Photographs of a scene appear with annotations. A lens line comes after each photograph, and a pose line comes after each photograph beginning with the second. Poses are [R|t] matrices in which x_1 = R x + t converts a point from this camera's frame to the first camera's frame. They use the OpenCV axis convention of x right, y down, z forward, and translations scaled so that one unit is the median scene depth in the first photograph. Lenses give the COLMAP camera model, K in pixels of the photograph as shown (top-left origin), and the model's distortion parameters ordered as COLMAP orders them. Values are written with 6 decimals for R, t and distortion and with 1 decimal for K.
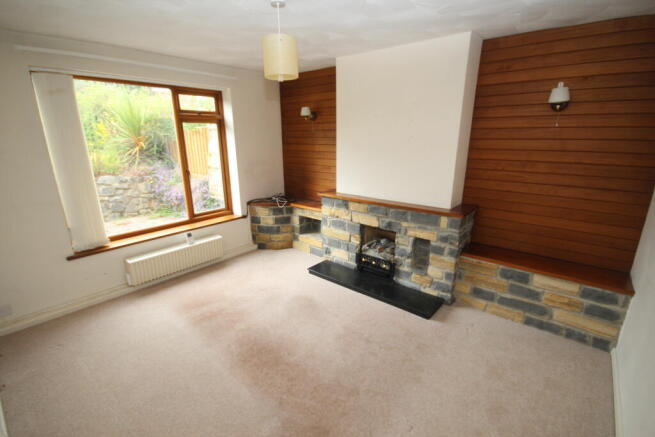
lens RADIAL K [[305.8, 0, 332.5], [0, 305.8, 225.6], [0, 0, 1]] dist [0.001210, 0.000295]
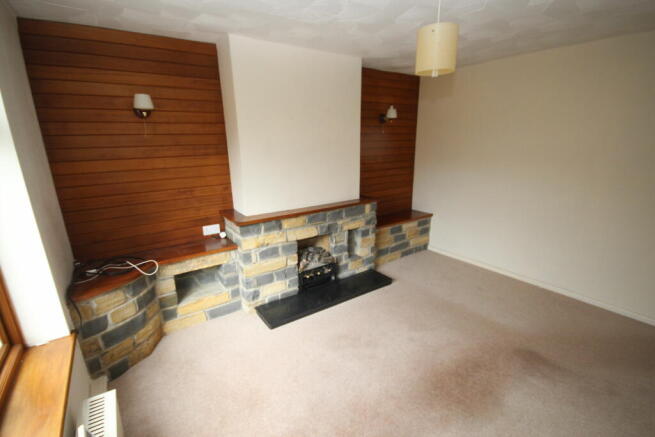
lens RADIAL K [[305.8, 0, 332.5], [0, 305.8, 225.6], [0, 0, 1]] dist [0.001210, 0.000295]
pose [[0.255173, -0.269956, 0.928445, -0.715828], [0.286092, 0.938317, 0.194197, -0.194483], [-0.923601, 0.216067, 0.316666, 0.640313]]
